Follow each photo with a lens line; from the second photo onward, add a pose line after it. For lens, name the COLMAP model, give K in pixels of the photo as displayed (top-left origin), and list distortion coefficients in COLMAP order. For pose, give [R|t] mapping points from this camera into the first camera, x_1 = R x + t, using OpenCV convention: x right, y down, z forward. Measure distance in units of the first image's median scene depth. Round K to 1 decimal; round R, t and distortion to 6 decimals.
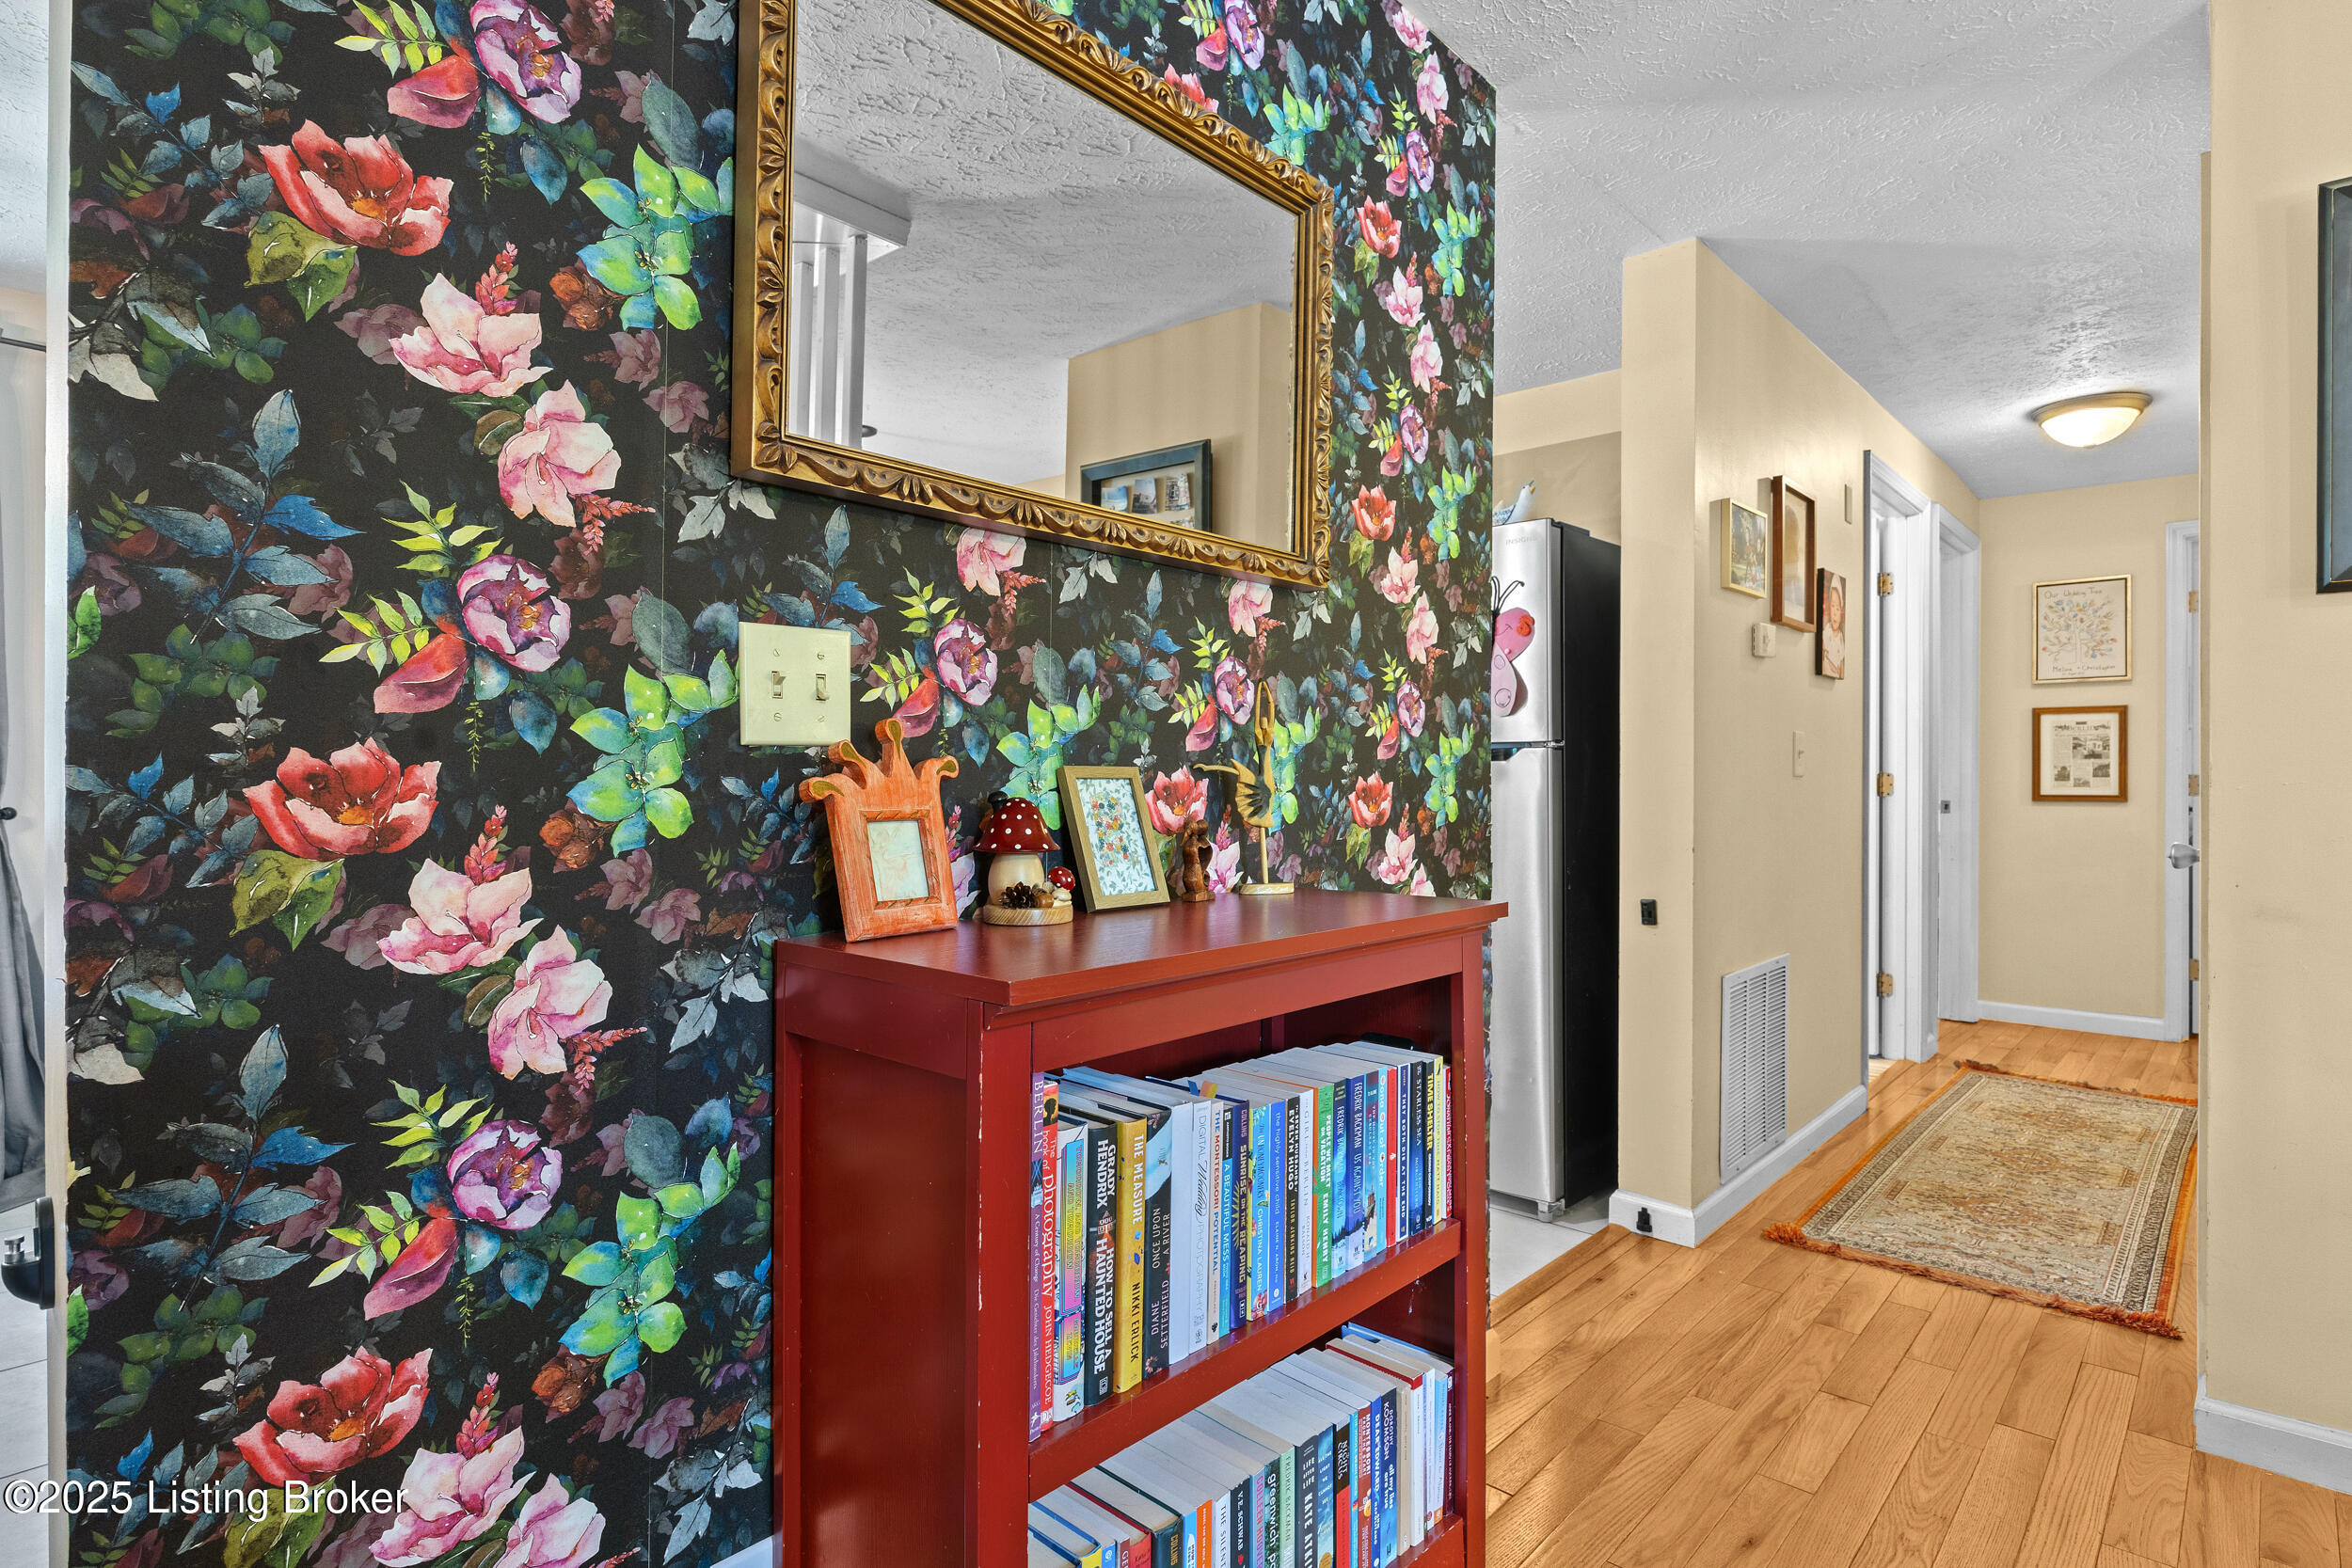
lens RADIAL K [[1258.6, 0, 1200.9], [0, 1258.6, 772.3], [0, 0, 1]] dist [-0.004998, -0.002397]
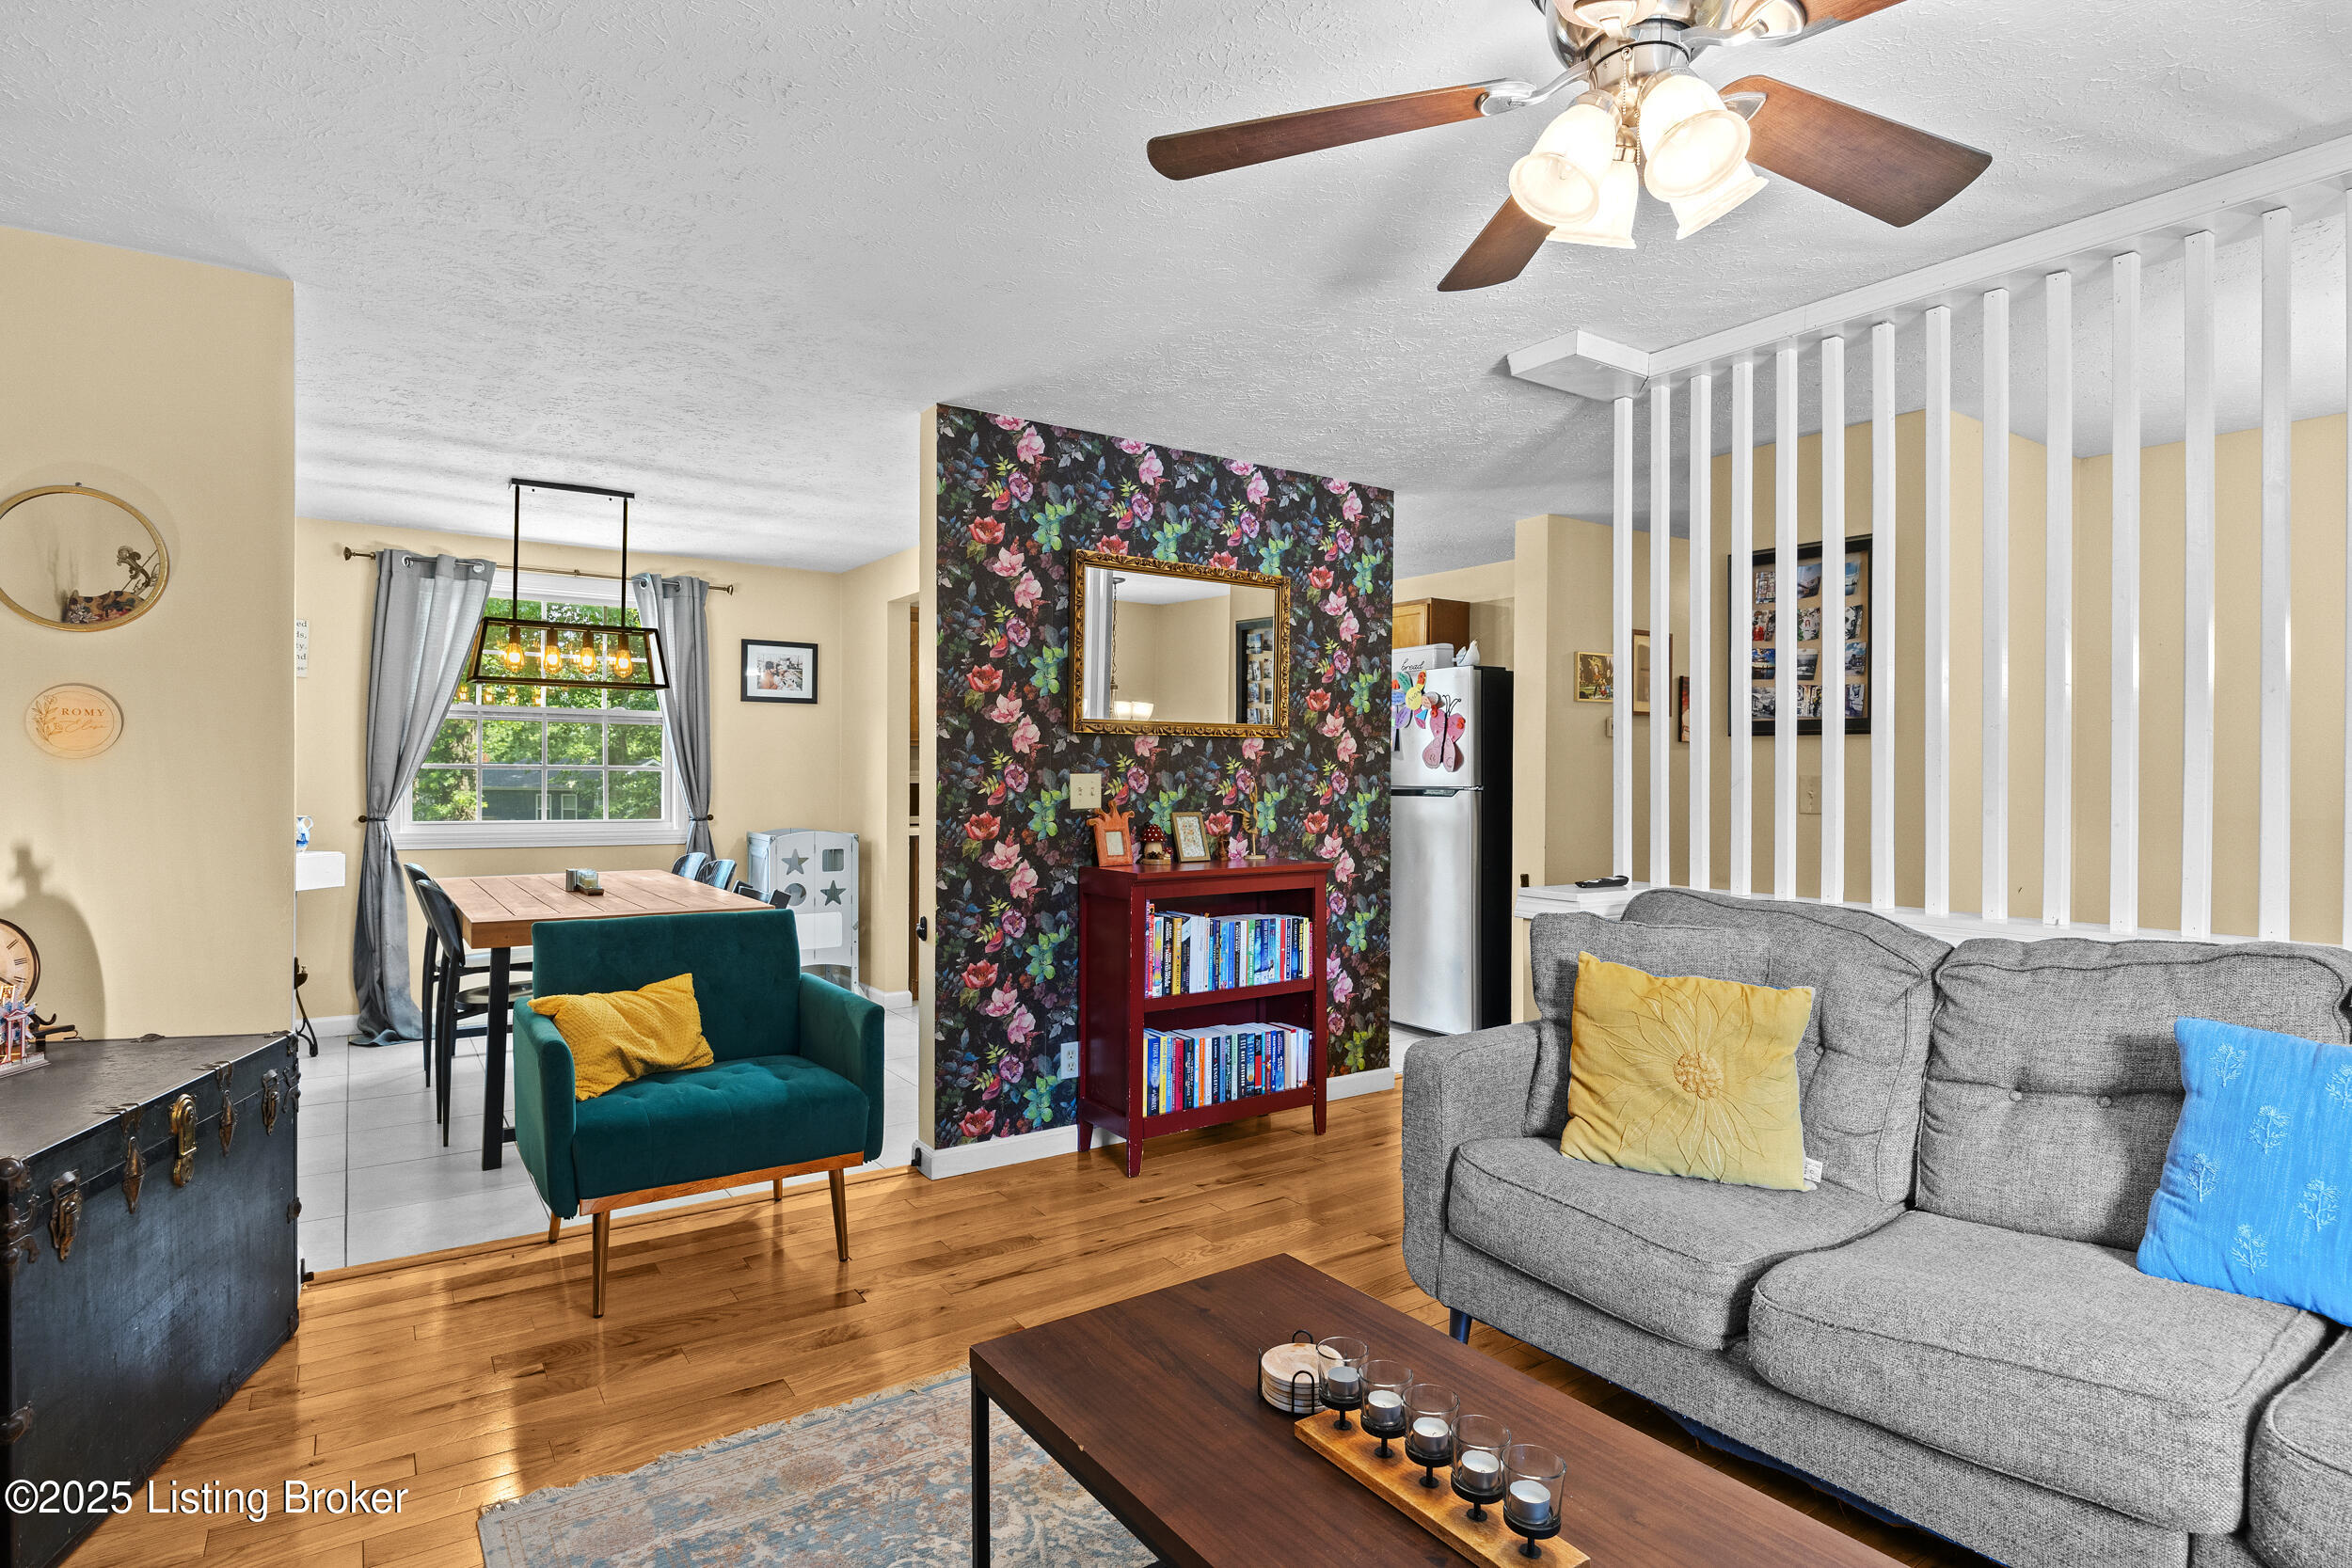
lens RADIAL K [[1258.6, 0, 1185.4], [0, 1258.6, 780.6], [0, 0, 1]] dist [-0.004998, -0.002397]
pose [[0.976620, 0.005779, -0.214896, 0.638383], [-0.002956, 0.999905, 0.013454, -0.137905], [0.214954, -0.012504, 0.976544, -2.147228]]
